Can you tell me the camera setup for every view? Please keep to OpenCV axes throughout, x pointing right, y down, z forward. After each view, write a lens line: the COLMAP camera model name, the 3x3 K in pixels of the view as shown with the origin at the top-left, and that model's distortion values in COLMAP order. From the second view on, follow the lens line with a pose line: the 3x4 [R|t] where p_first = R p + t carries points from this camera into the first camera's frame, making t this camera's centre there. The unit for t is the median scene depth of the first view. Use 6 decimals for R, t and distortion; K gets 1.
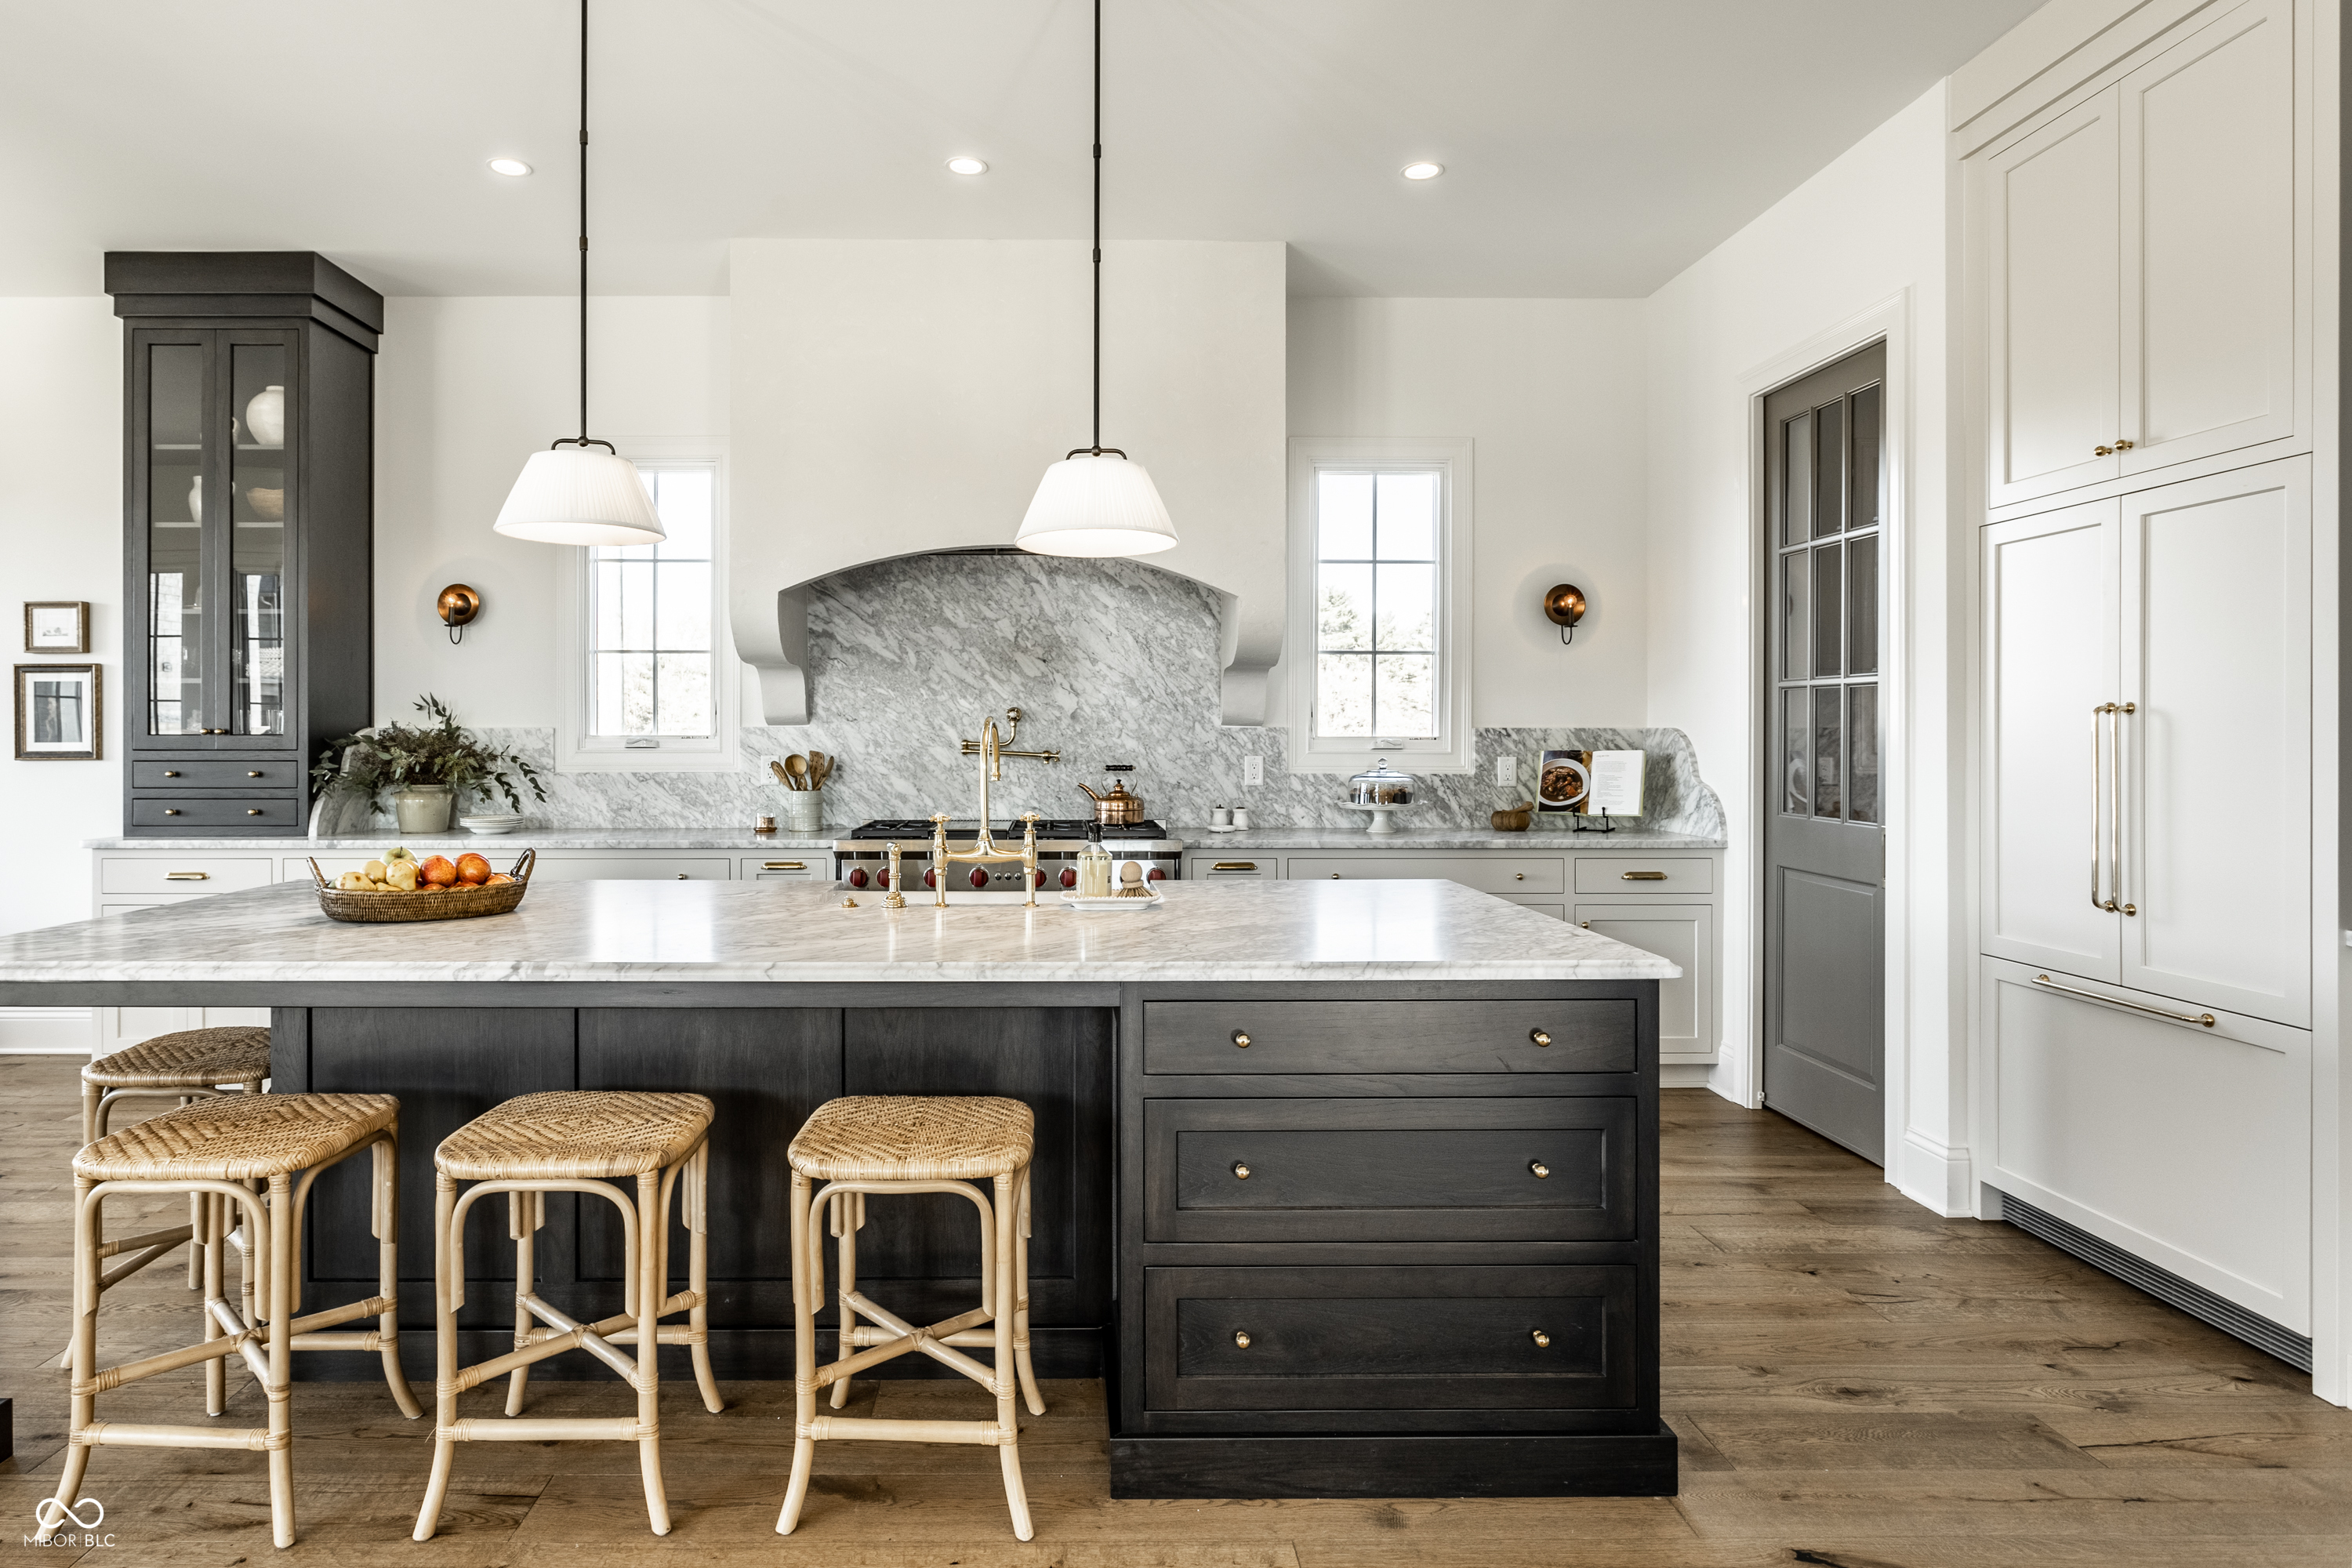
lens RADIAL K [[1210.9, 0, 1060.4], [0, 1210.9, 739.0], [0, 0, 1]] dist [-0.008815, 0.003938]
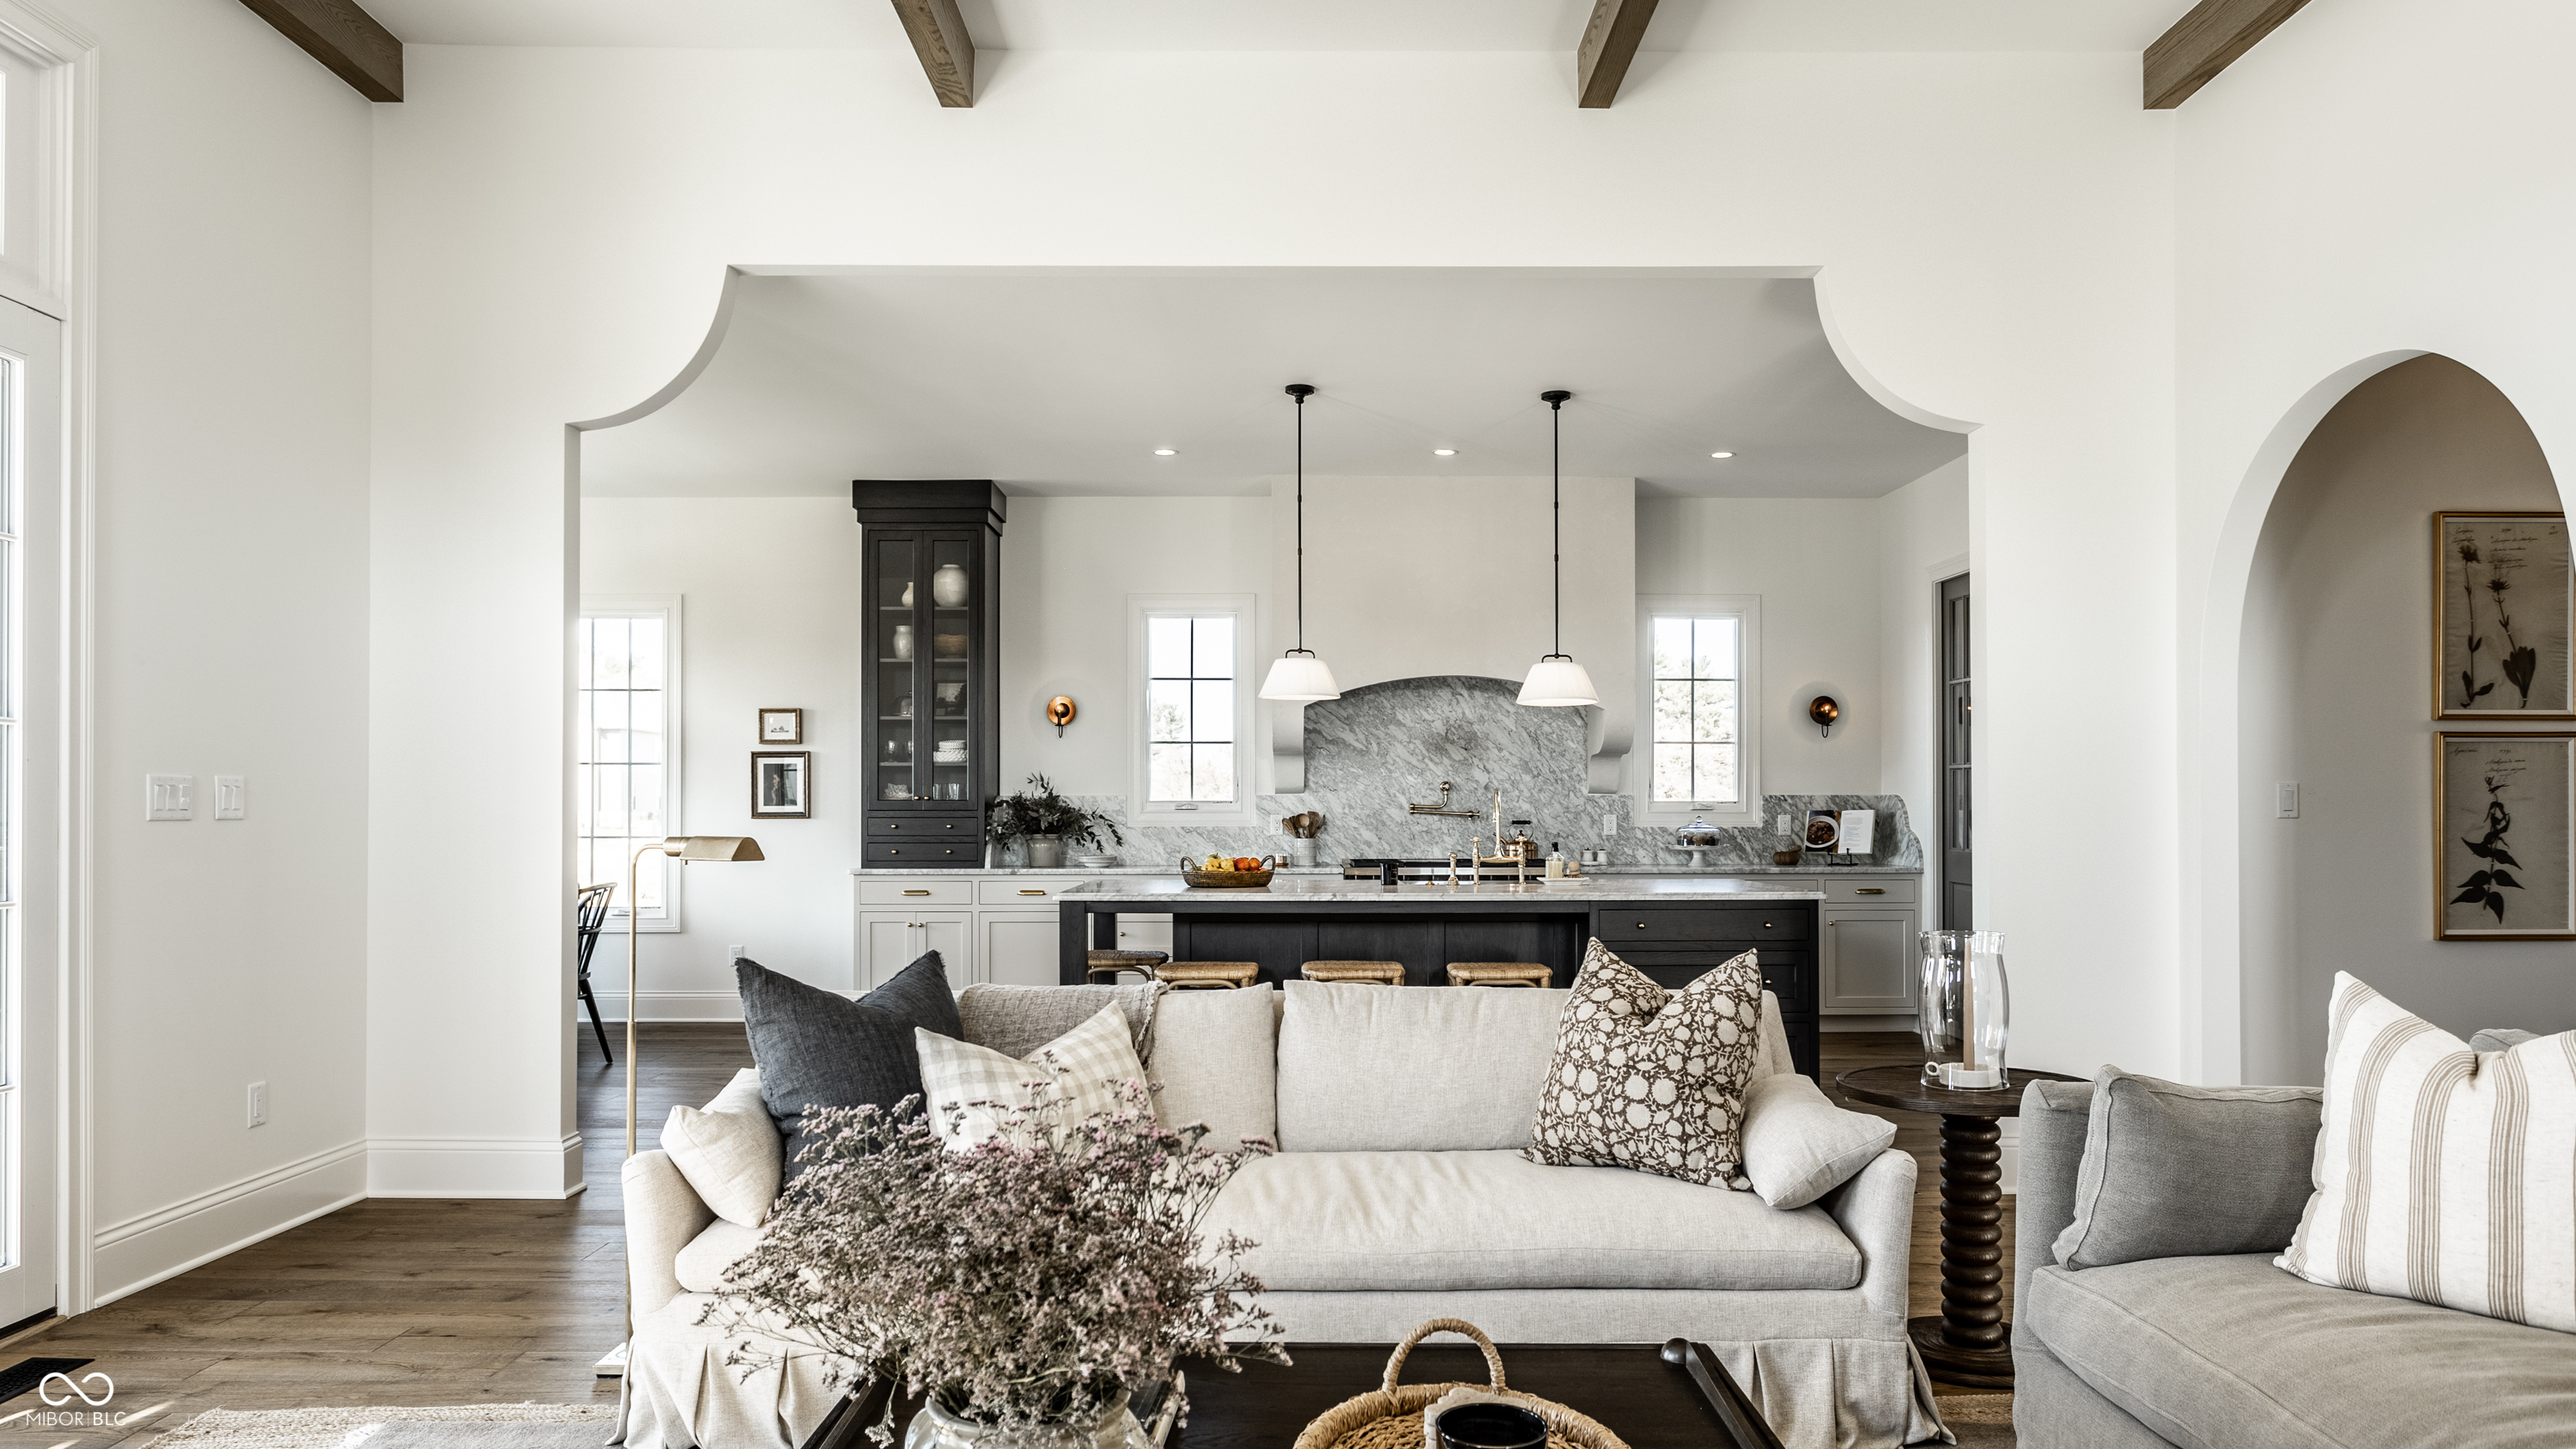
lens RADIAL K [[1628.4, 0, 1268.9], [0, 1628.4, 809.8], [0, 0, 1]] dist [0.013440, 0.000608]
pose [[0.999985, -0.000987, 0.005429, -0.260919], [0.000988, 0.999999, -0.000258, 0.008398], [-0.005429, 0.000264, 0.999985, -0.954395]]
